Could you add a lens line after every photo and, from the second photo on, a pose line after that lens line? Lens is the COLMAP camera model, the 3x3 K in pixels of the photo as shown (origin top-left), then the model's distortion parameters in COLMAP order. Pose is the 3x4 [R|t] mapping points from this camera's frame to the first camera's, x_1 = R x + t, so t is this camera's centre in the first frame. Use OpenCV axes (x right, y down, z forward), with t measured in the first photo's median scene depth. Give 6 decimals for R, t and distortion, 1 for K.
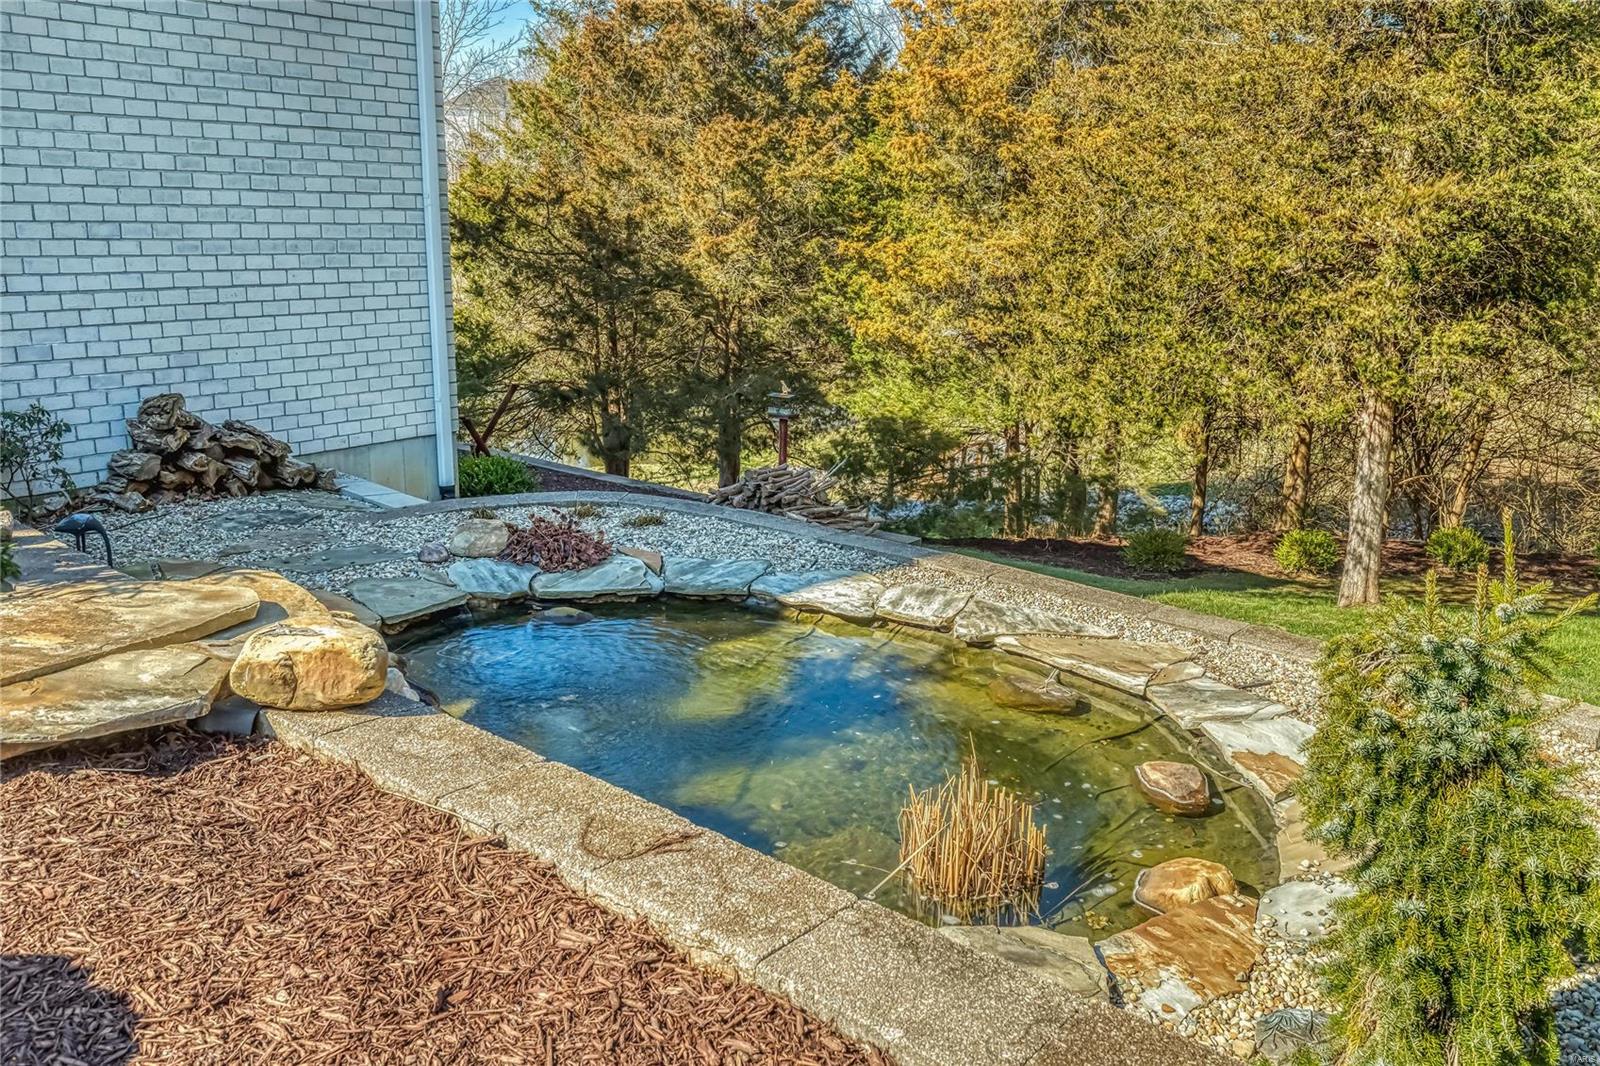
lens RADIAL K [[1285.4, 0, 801.0], [0, 1285.4, 522.6], [0, 0, 1]] dist [-0.008422, 0.003758]
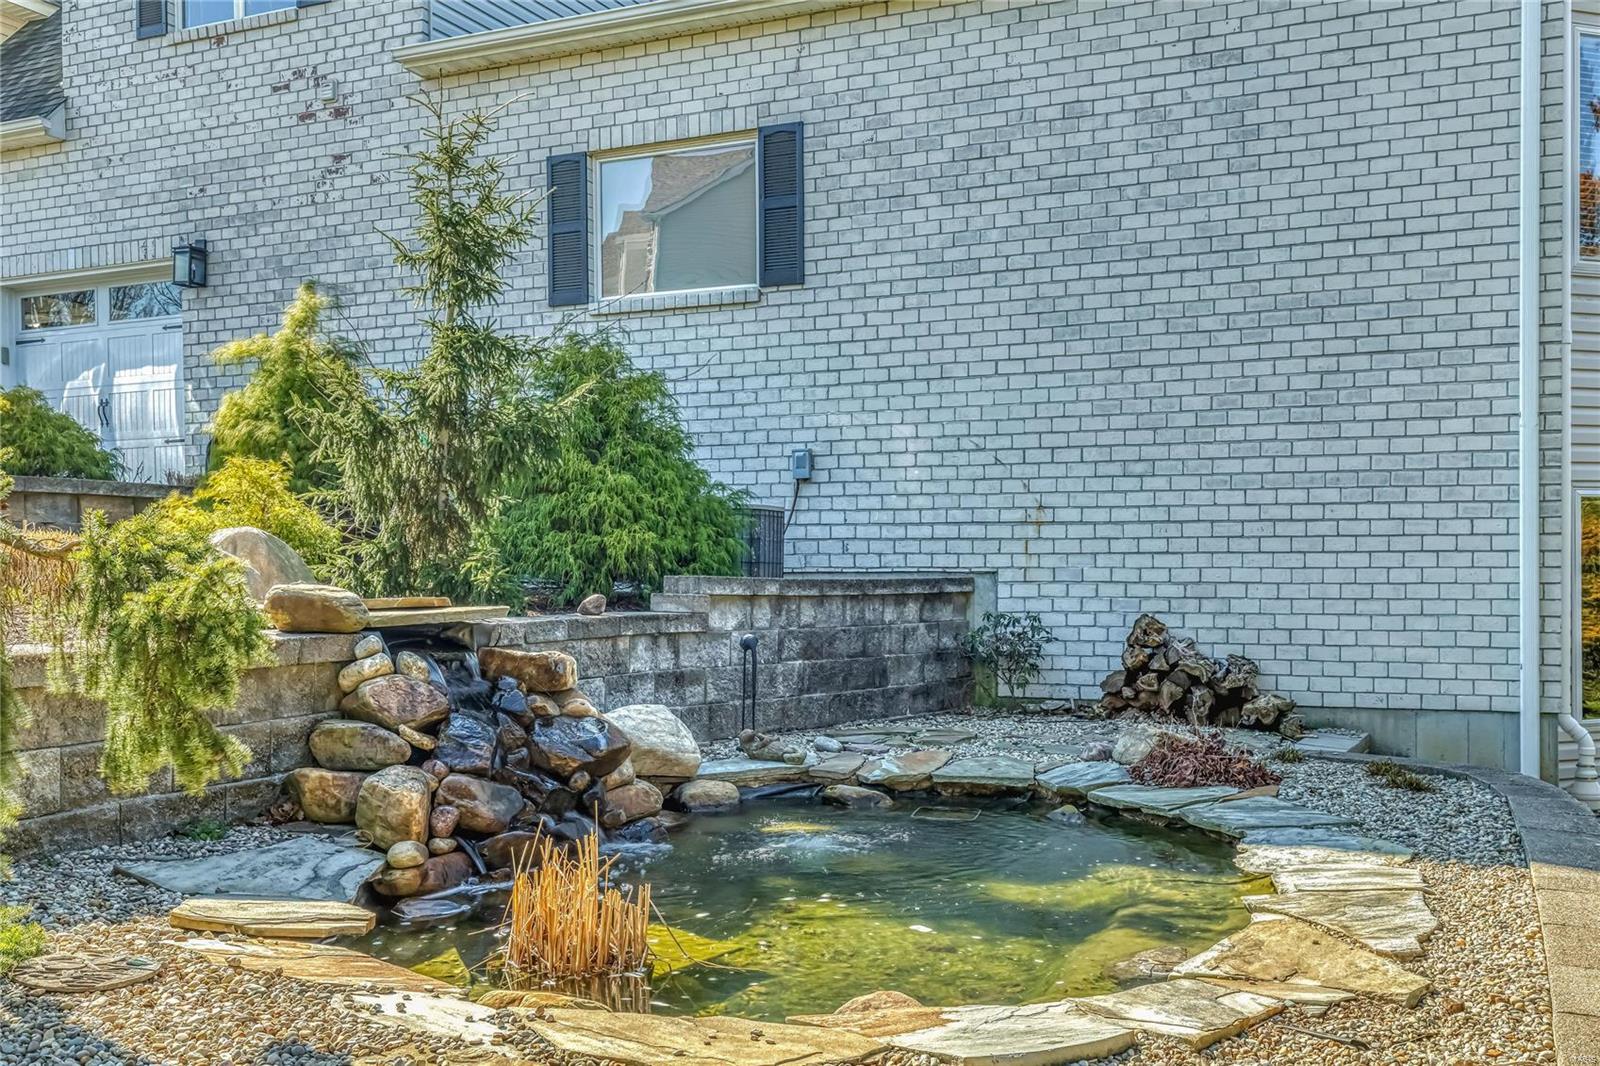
lens RADIAL K [[1517.9, 0, 797.9], [0, 1517.9, 545.4], [0, 0, 1]] dist [0.023573, 0.000000]
pose [[0.251112, -0.041032, -0.967088, 0.599341], [-0.227659, 0.968571, -0.100208, 0.030724], [0.940805, 0.245330, 0.233879, 0.412196]]
